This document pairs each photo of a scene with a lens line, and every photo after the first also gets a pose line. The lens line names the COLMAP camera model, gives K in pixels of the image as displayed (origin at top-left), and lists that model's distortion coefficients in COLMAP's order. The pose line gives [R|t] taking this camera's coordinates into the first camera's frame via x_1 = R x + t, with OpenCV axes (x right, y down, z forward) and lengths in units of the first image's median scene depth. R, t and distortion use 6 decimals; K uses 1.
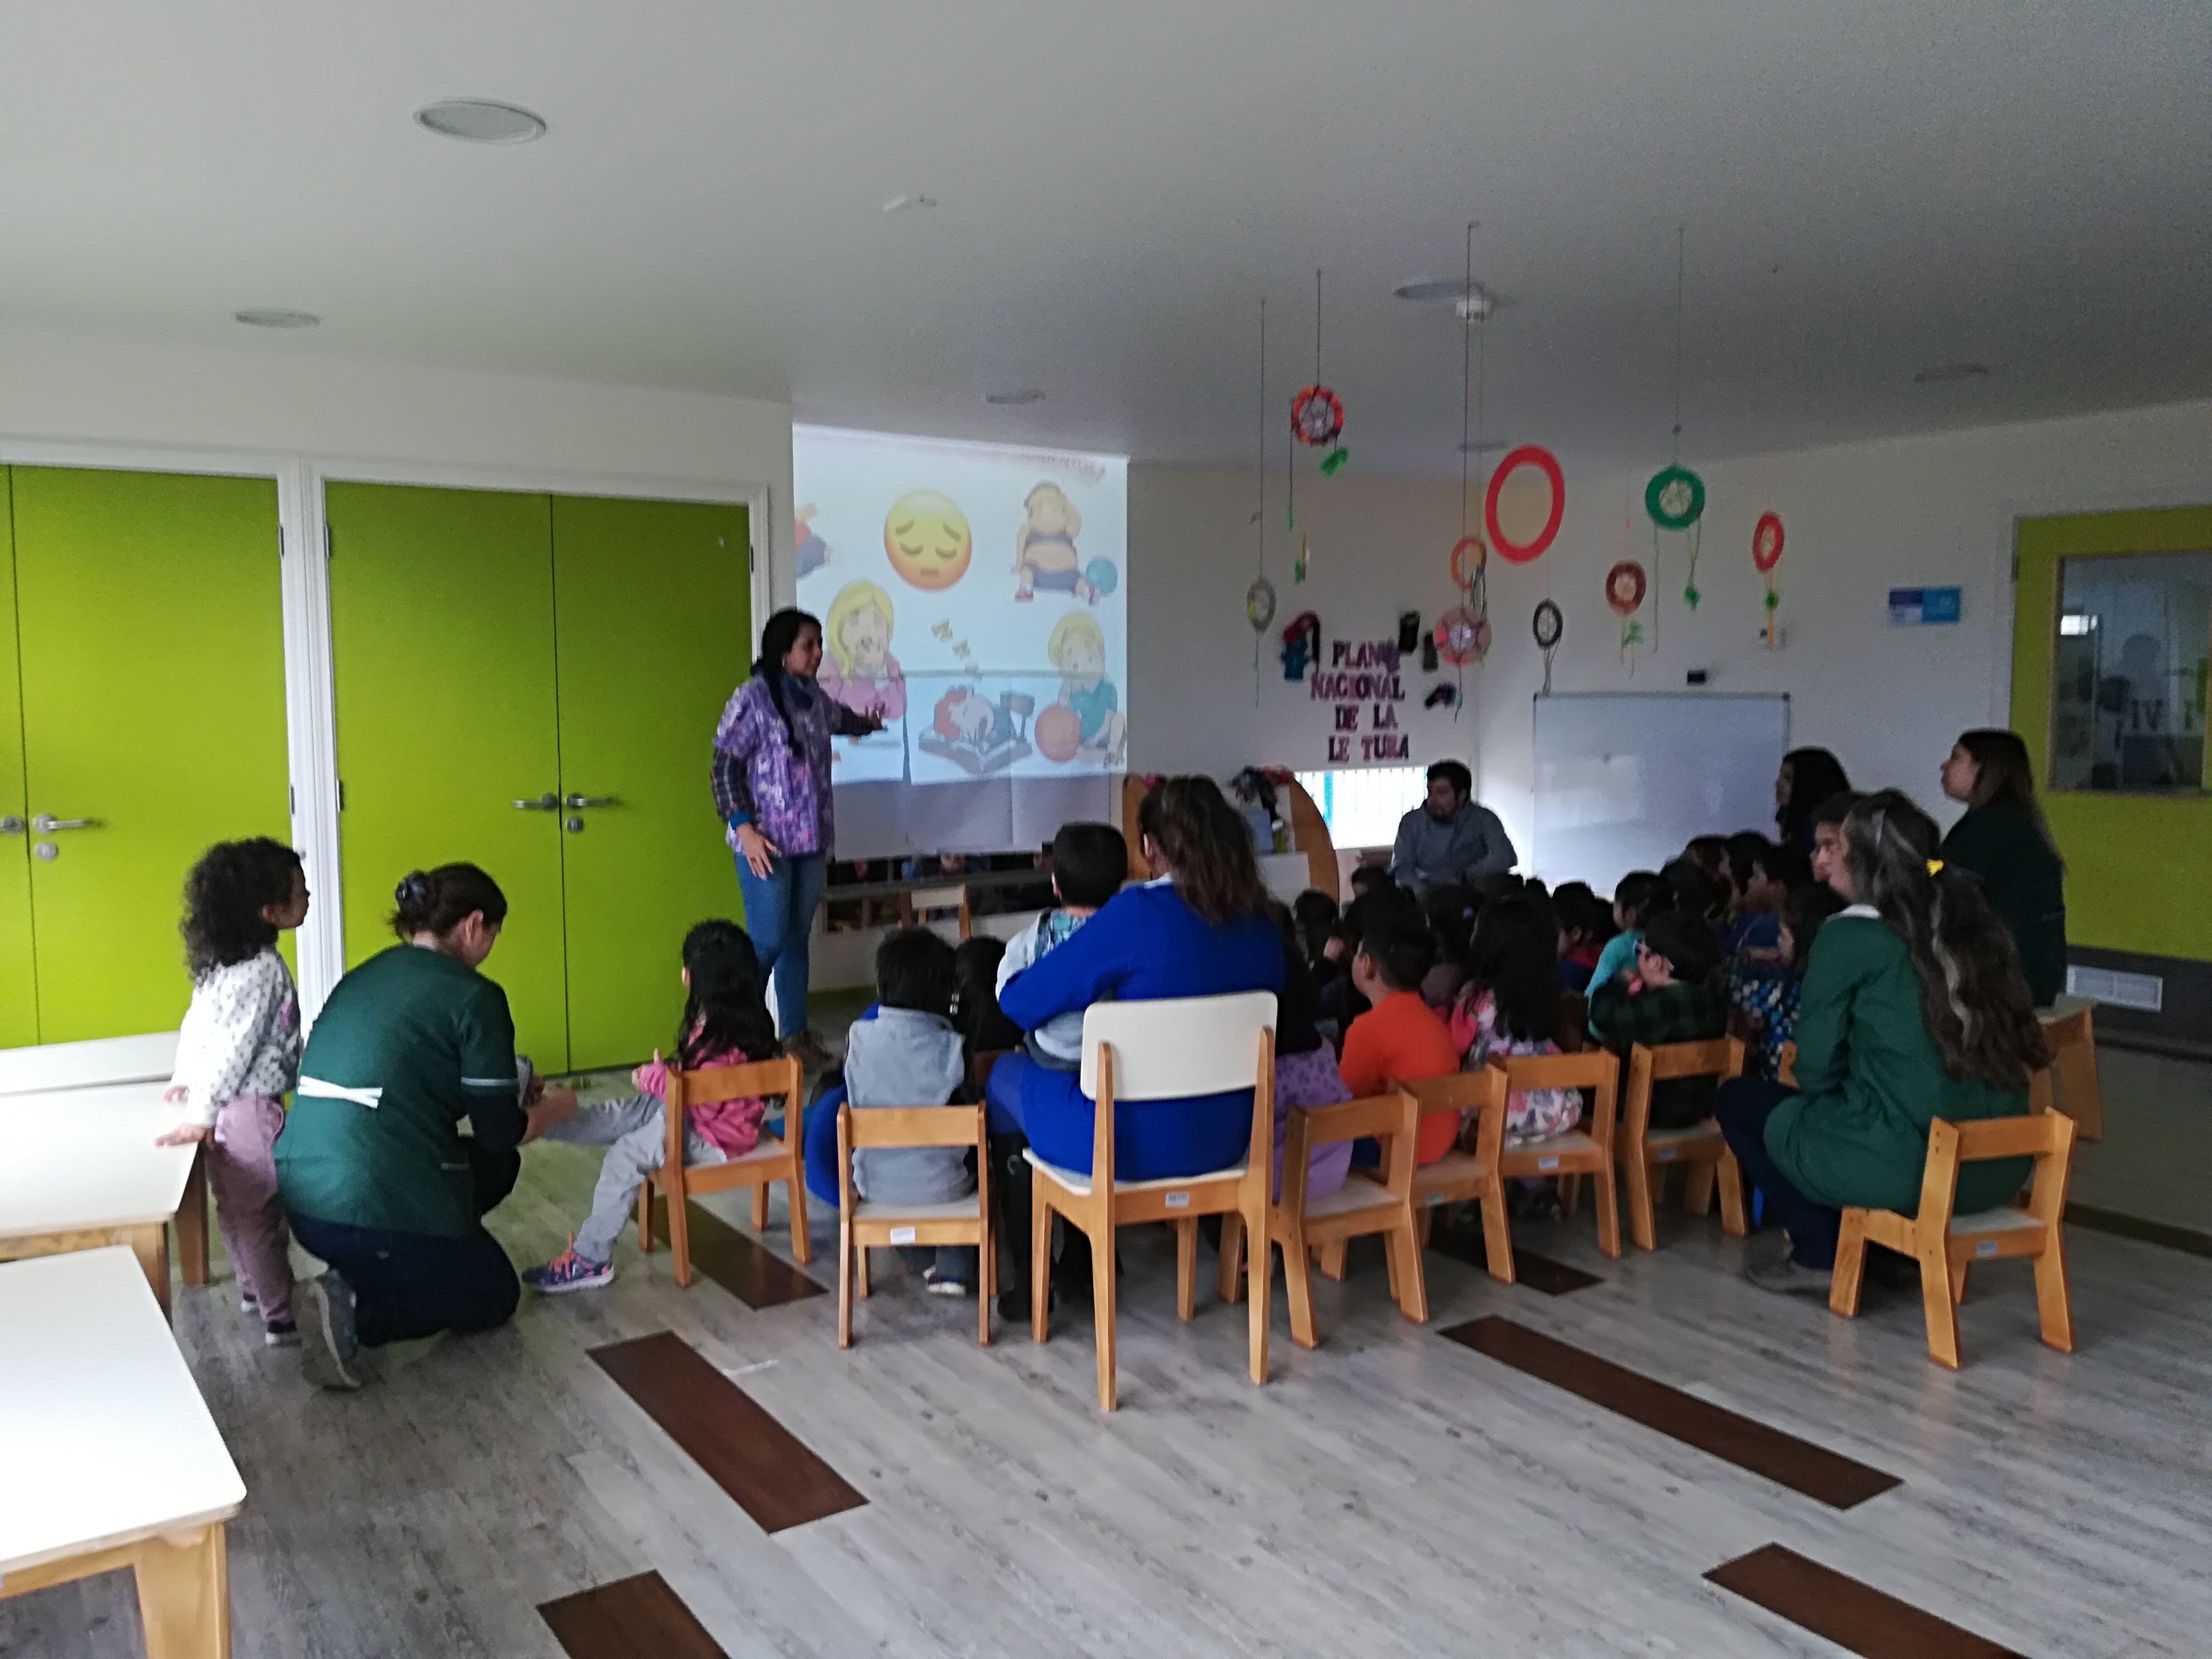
lens RADIAL K [[1733.3, 0, 1106.0], [0, 1733.3, 829.5], [0, 0, 1]] dist [0.071037, -0.084571]
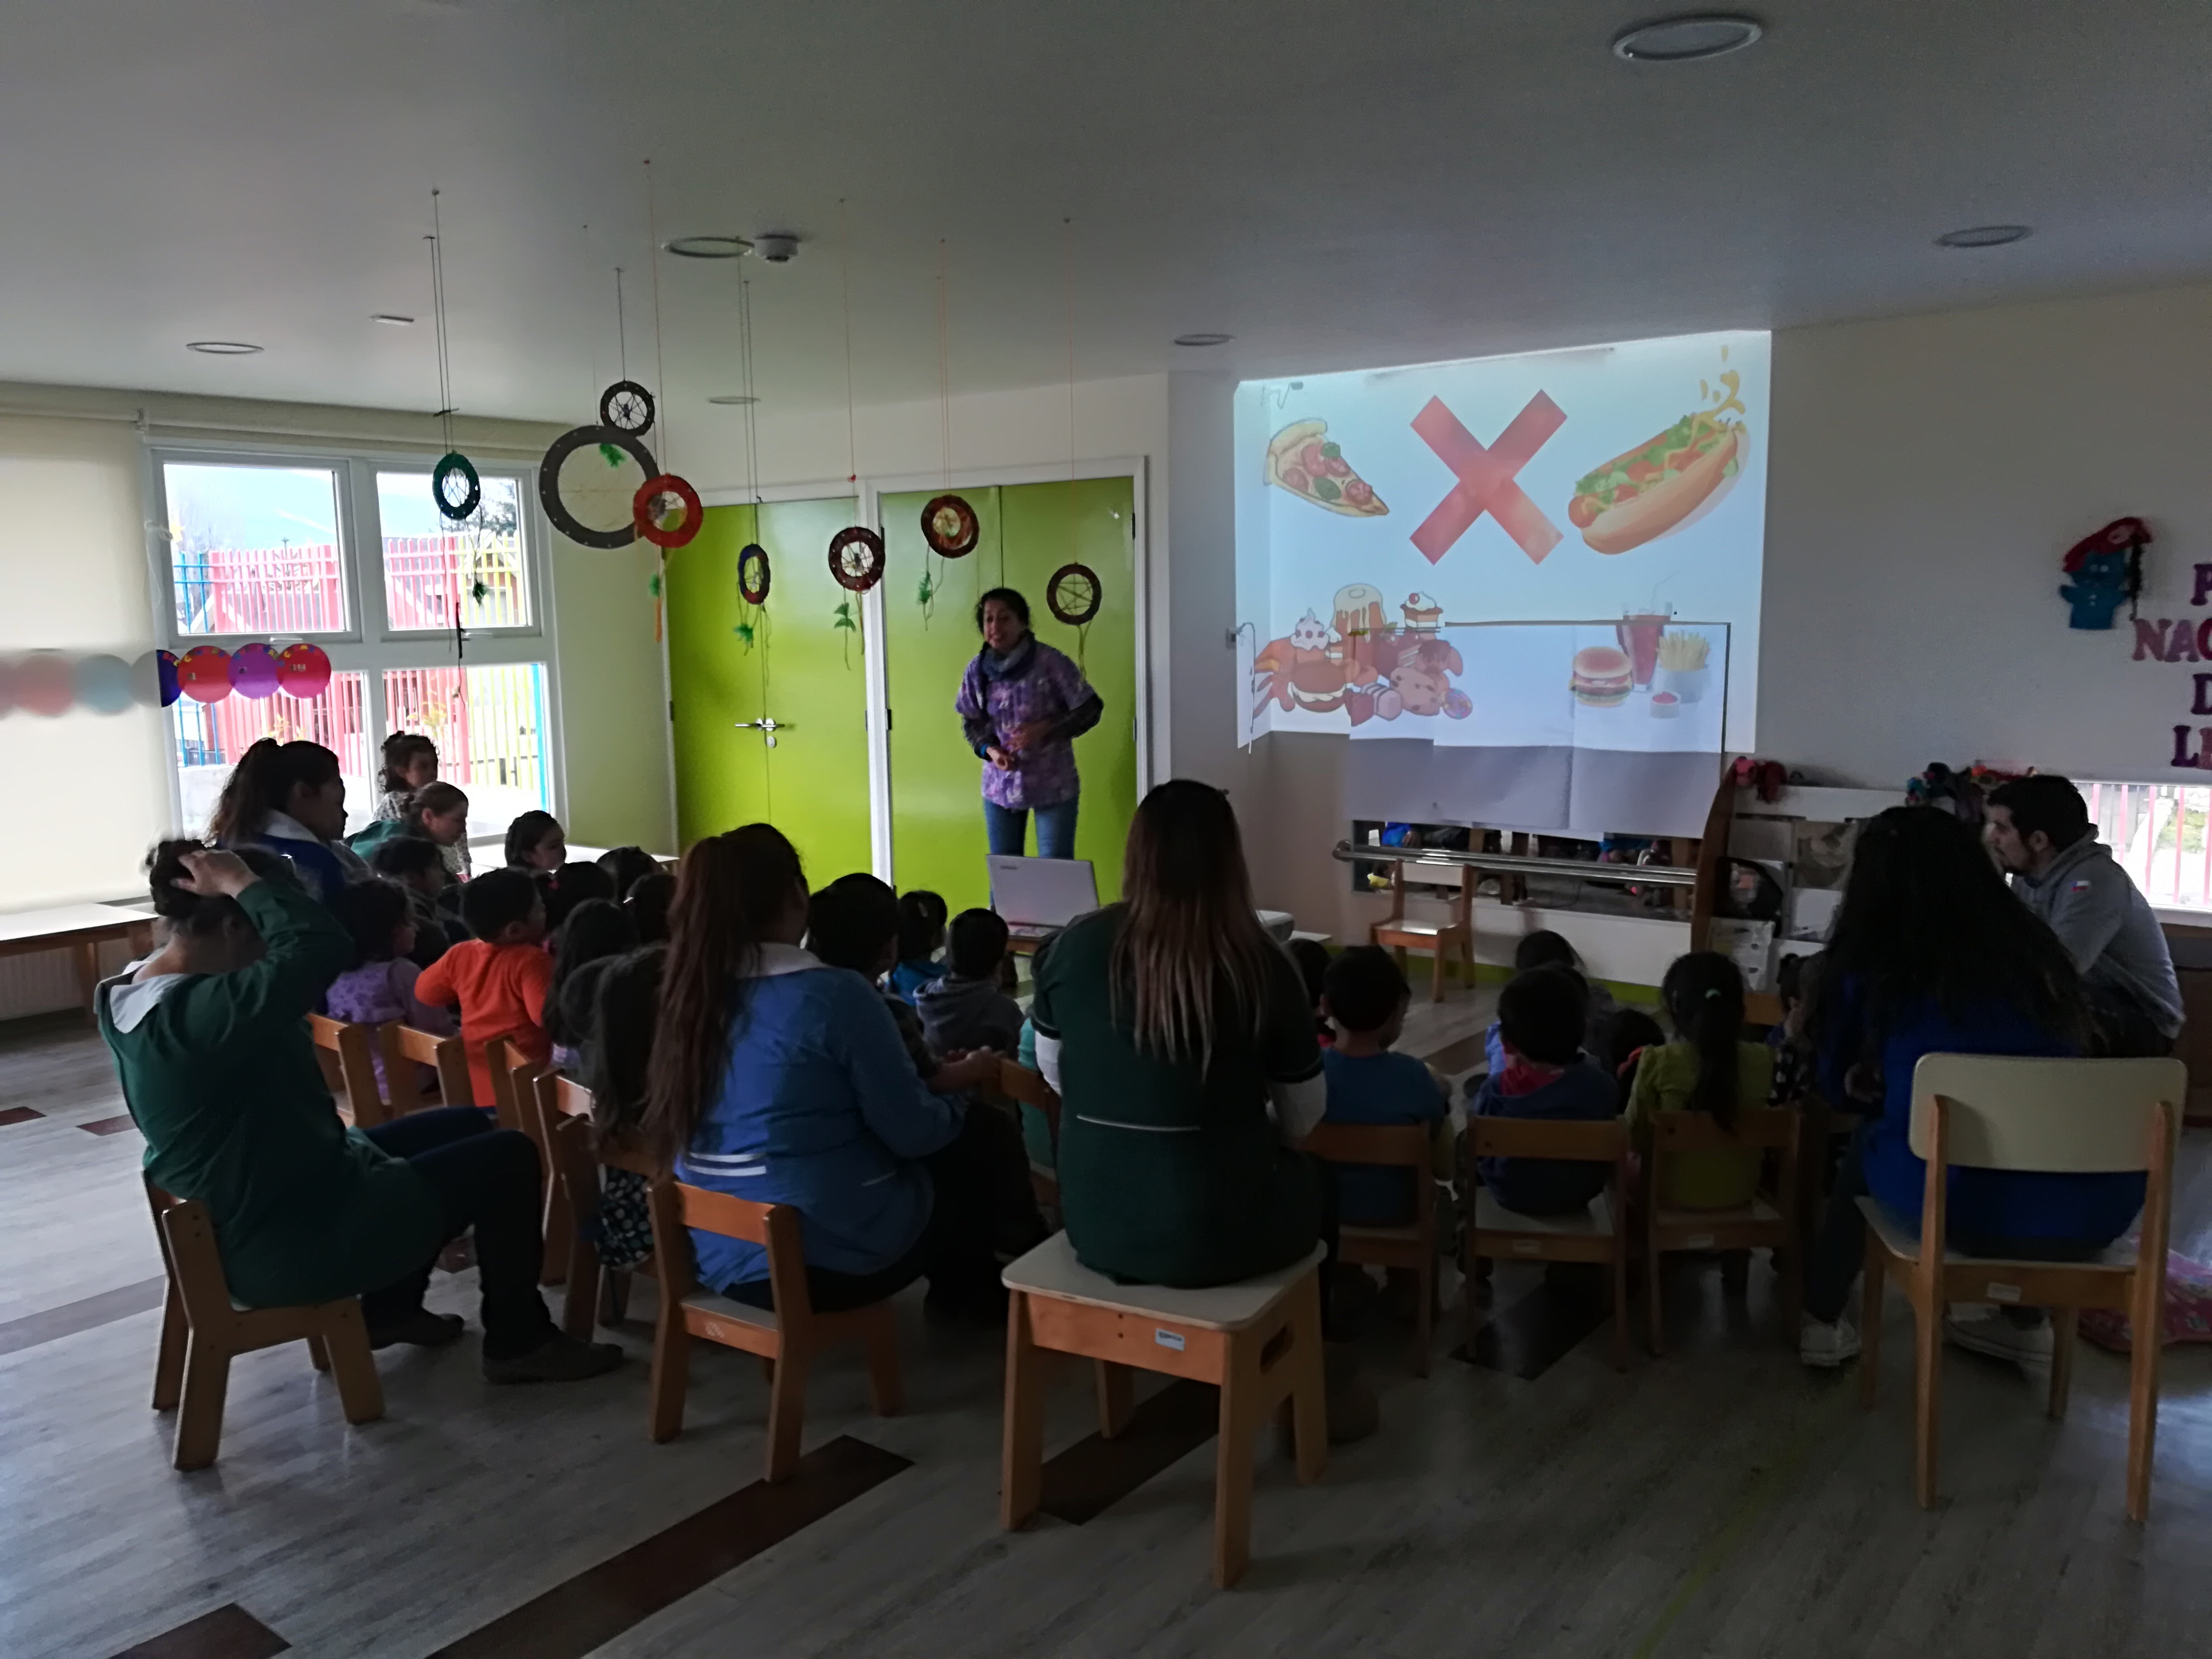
lens RADIAL K [[1733.3, 0, 1106.0], [0, 1733.3, 829.5], [0, 0, 1]] dist [0.071037, -0.084571]
pose [[0.295023, 0.124162, -0.947388, 0.609232], [-0.067502, 0.991752, 0.108956, -0.060462], [0.953103, 0.031806, 0.300971, 0.484120]]
